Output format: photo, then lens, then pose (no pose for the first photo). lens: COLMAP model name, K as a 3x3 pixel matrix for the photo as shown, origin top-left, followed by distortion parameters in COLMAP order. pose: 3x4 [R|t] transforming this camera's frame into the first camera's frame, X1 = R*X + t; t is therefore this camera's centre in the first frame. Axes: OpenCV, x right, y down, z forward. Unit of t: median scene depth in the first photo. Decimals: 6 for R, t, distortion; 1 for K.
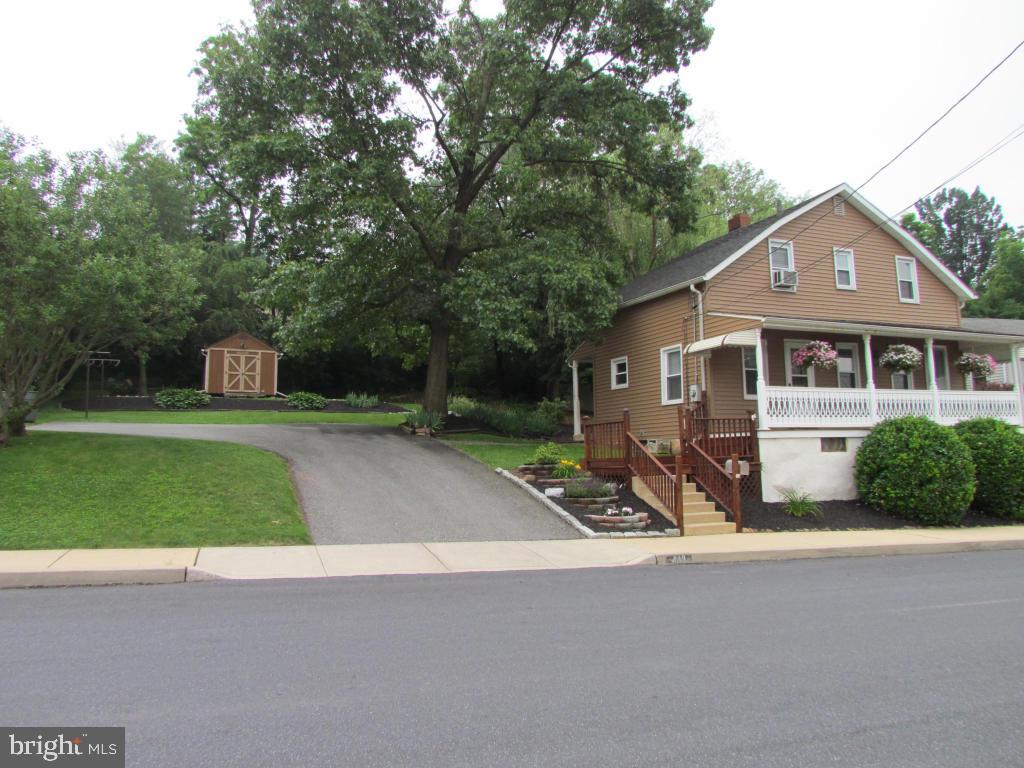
lens RADIAL K [[733.3, 0, 512.0], [0, 733.3, 384.0], [0, 0, 1]] dist [-0.043847, 0.041850]
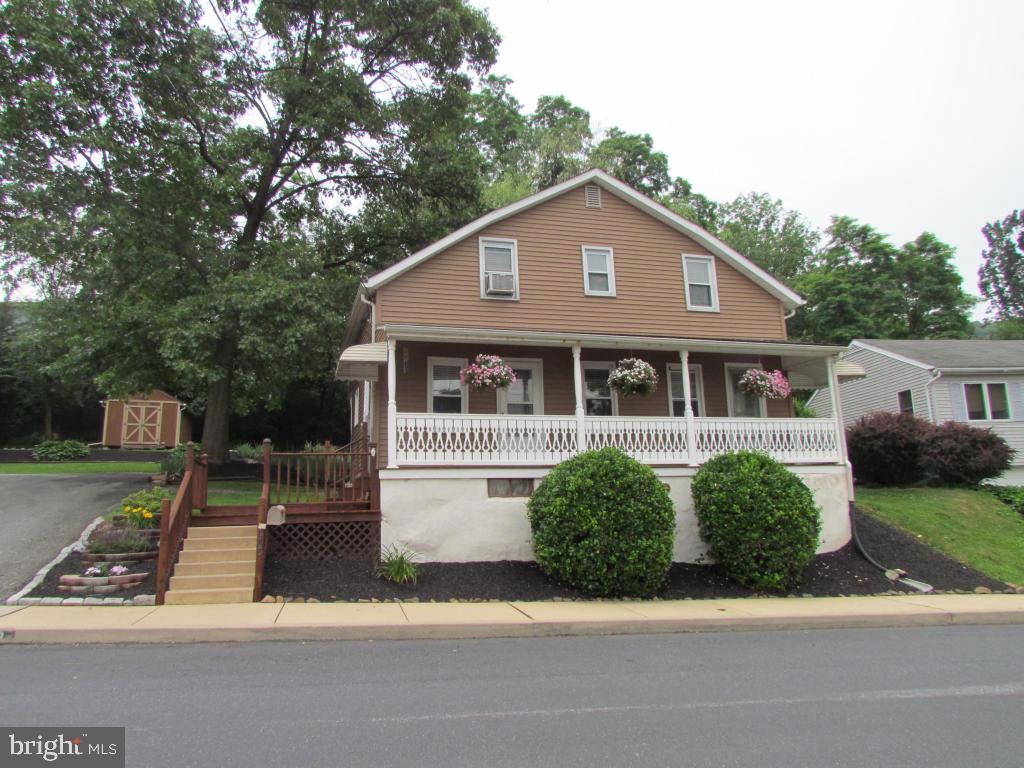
lens RADIAL K [[733.3, 0, 512.0], [0, 733.3, 384.0], [0, 0, 1]] dist [-0.043847, 0.041850]
pose [[0.989765, -0.027528, -0.140023, 0.492684], [0.016503, 0.996714, -0.079300, 0.031280], [0.141746, 0.076178, 0.986968, 0.200229]]
